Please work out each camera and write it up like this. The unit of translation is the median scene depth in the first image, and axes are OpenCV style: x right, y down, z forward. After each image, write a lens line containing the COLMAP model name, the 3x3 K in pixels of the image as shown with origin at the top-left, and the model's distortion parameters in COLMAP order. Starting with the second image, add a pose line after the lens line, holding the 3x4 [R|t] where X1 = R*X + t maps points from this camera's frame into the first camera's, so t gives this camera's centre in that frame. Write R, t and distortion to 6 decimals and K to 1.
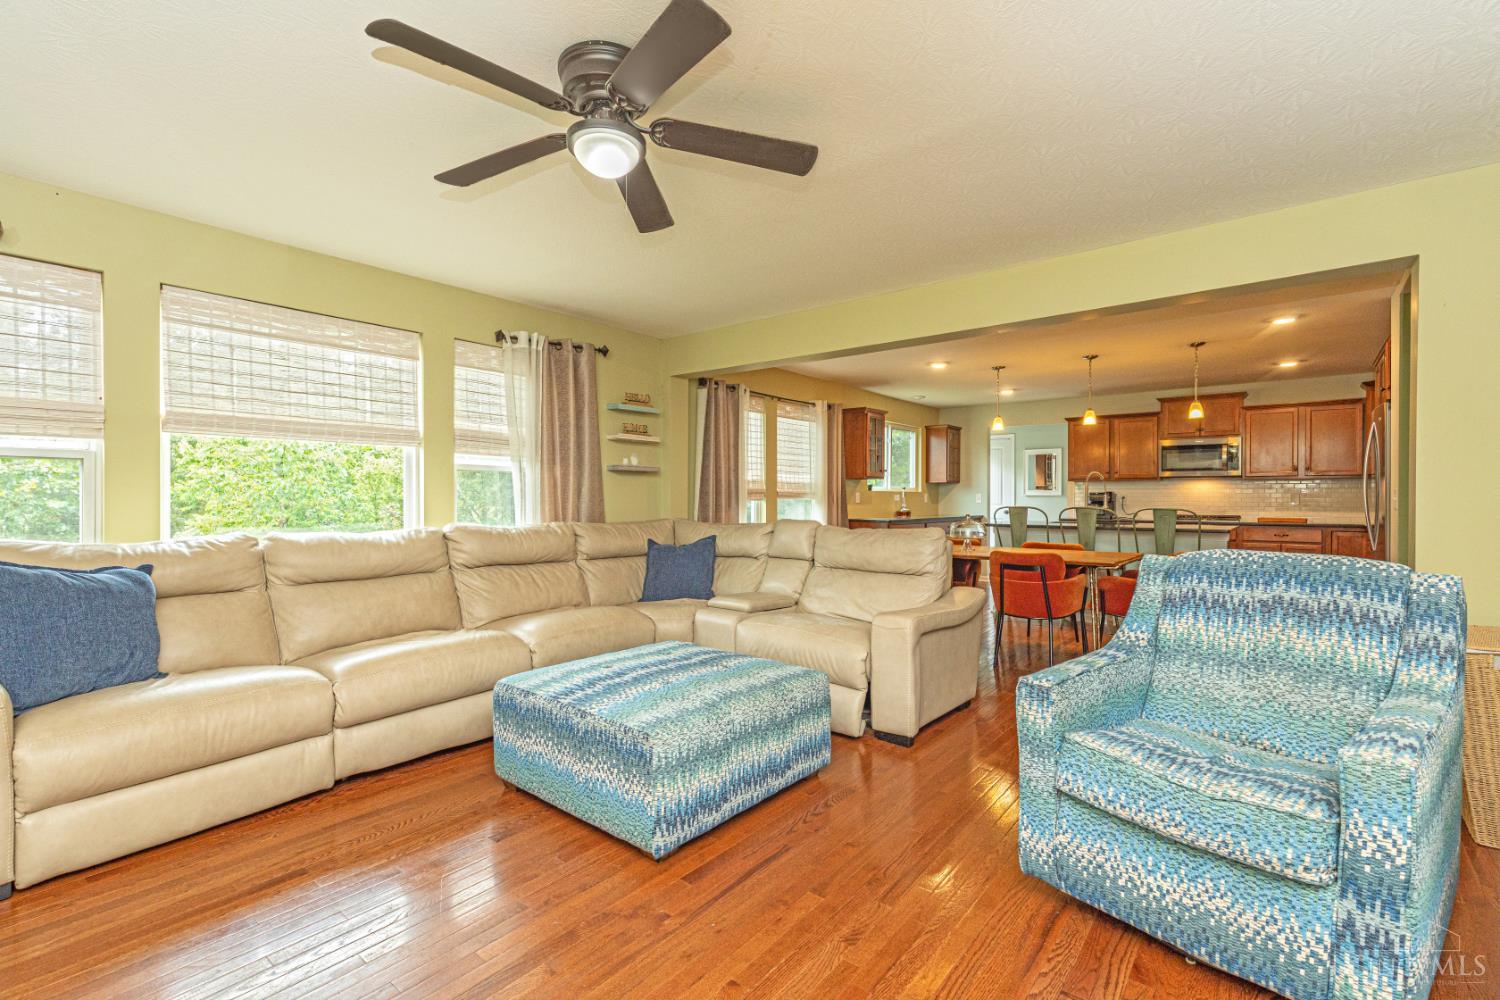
lens RADIAL K [[706.1, 0, 751.3], [0, 706.1, 501.0], [0, 0, 1]] dist [0.008701, 0.000507]
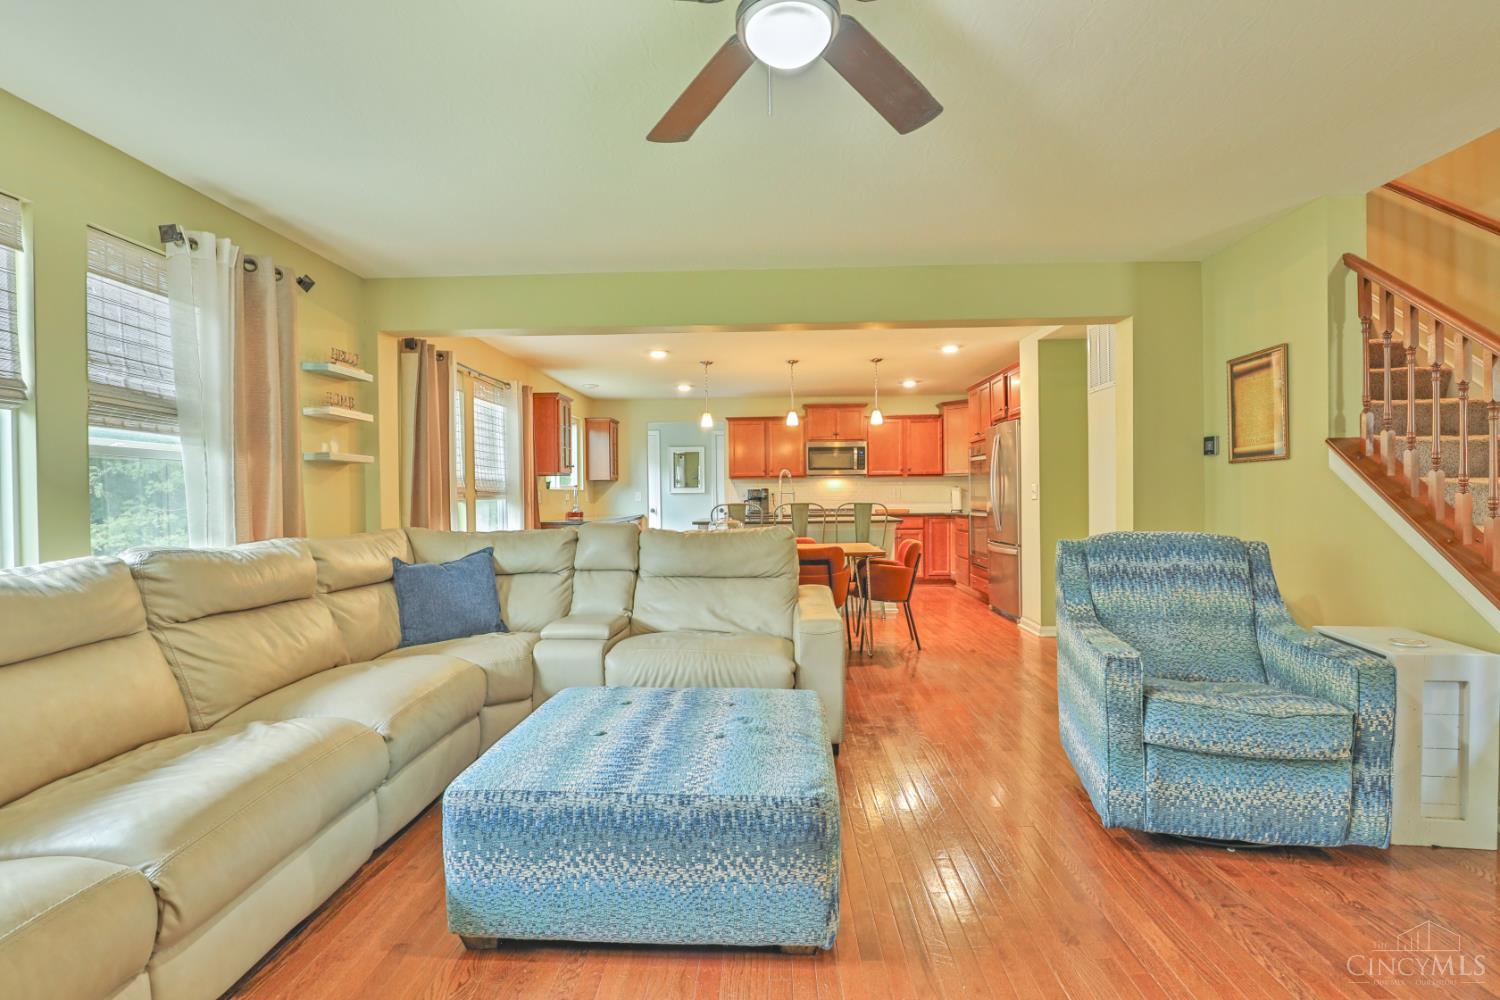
lens RADIAL K [[747.2, 0, 774.8], [0, 747.2, 507.7], [0, 0, 1]] dist [-0.031578, 0.003742]
pose [[0.783361, -0.022237, 0.621169, -0.239192], [0.016391, 0.999751, 0.015119, -0.001273], [-0.621351, -0.001663, 0.783531, 0.135396]]
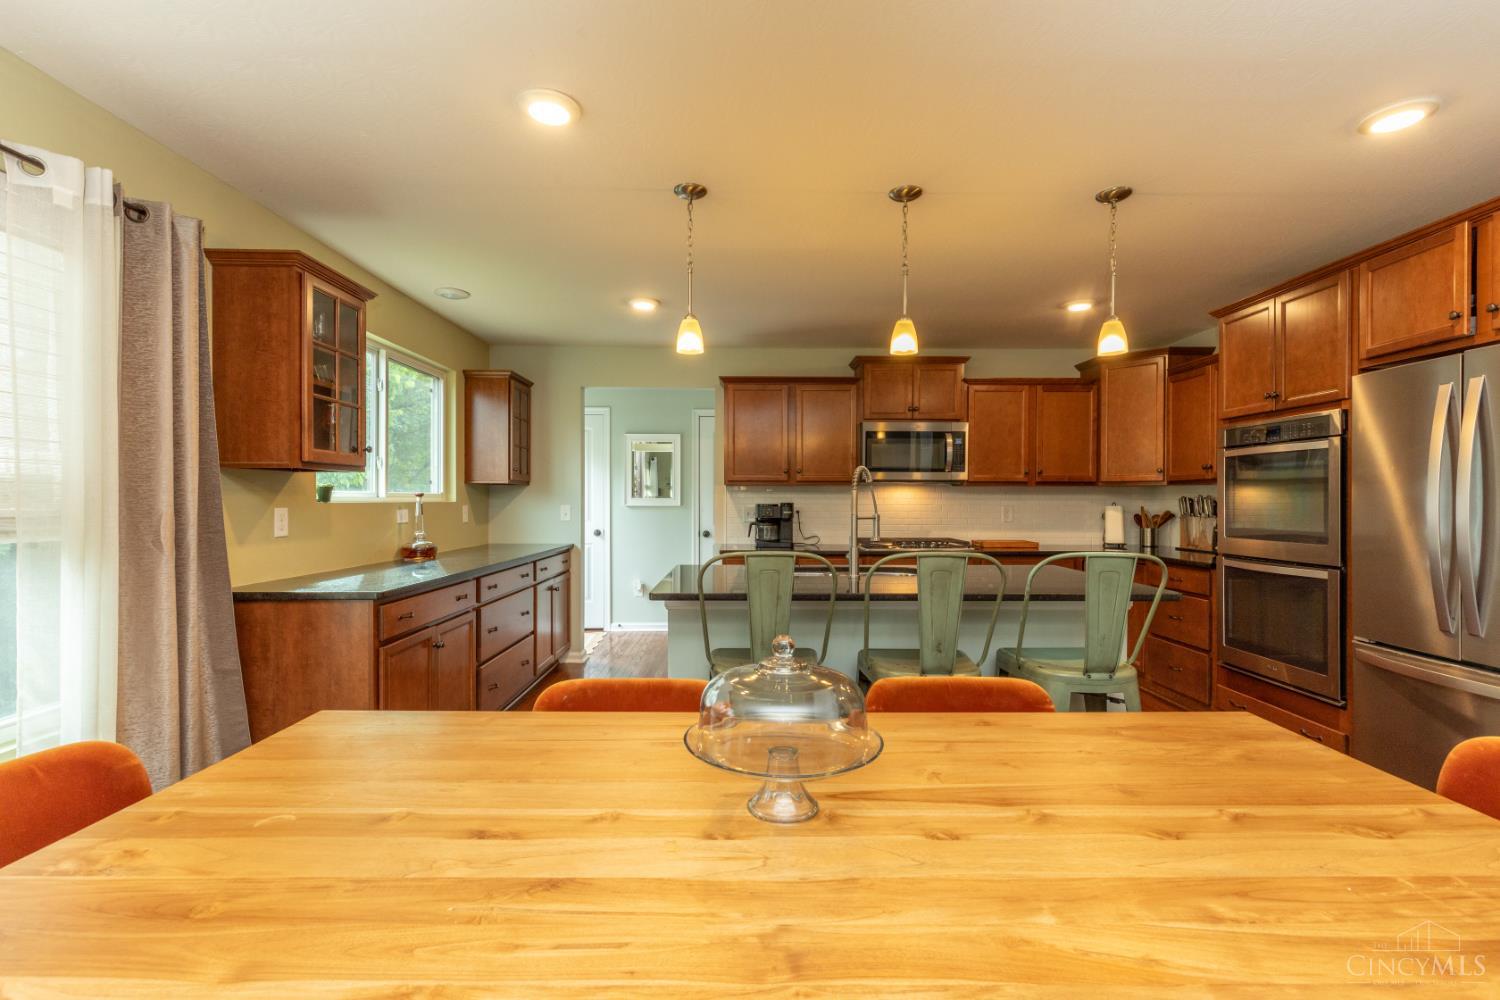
lens RADIAL K [[672.2, 0, 750.2], [0, 672.2, 504.8], [0, 0, 1]] dist [0.021122, -0.000897]
pose [[0.776076, -0.005178, 0.630618, 0.149123], [0.001726, 0.999980, 0.006087, -0.019432], [-0.630637, -0.003635, 0.776070, 0.735116]]
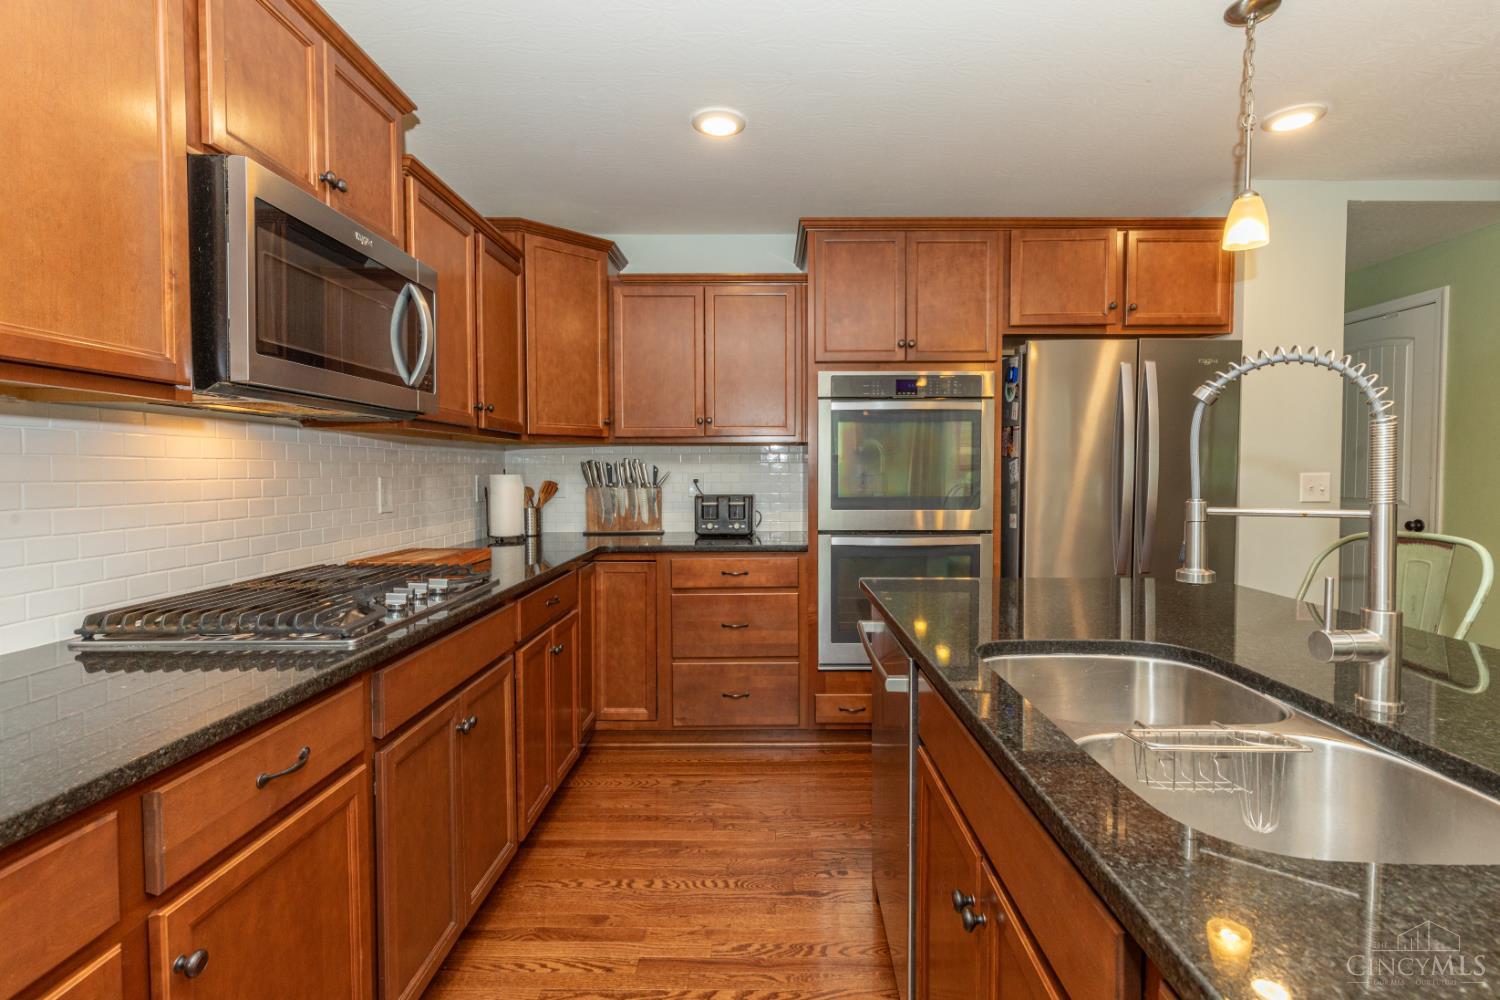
lens RADIAL K [[706.1, 0, 738.3], [0, 706.1, 489.8], [0, 0, 1]] dist [0.008701, 0.000507]
pose [[-0.632734, -0.025072, 0.773963, 0.479009], [0.004086, 0.999354, 0.035714, -0.018996], [-0.774358, 0.025759, -0.632223, 1.257881]]
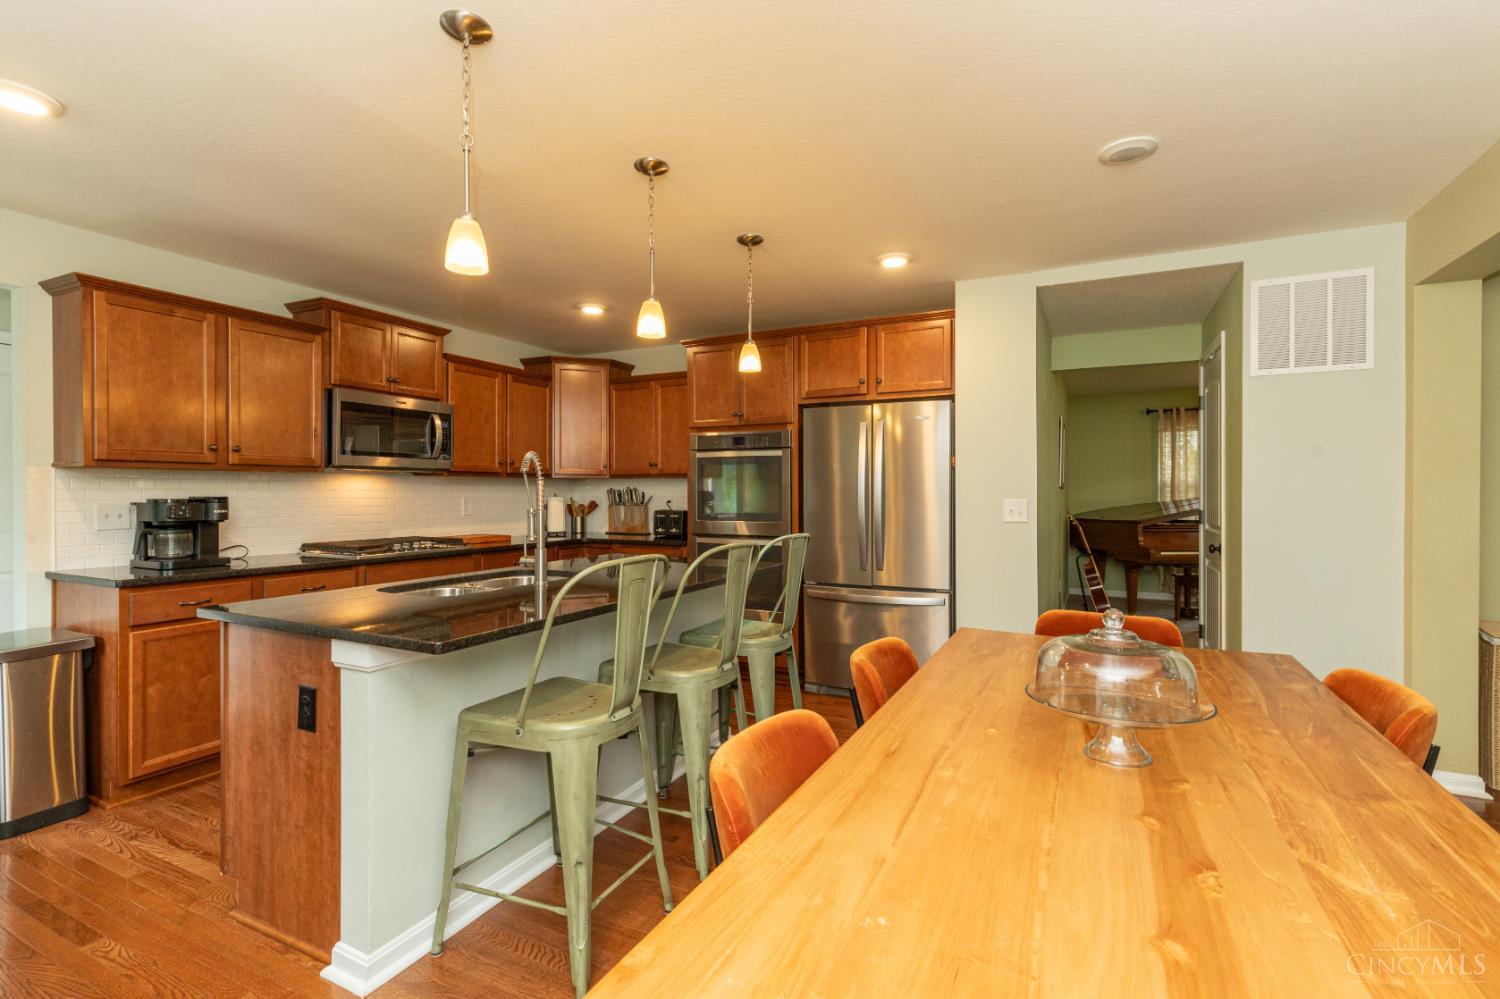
lens RADIAL K [[706.1, 0, 760.2], [0, 706.1, 497.4], [0, 0, 1]] dist [0.008701, 0.000507]
pose [[-0.214987, -0.007177, 0.976591, 0.068109], [0.004827, 0.999953, 0.008412, -0.018715], [-0.976605, 0.006522, -0.214942, 1.013387]]
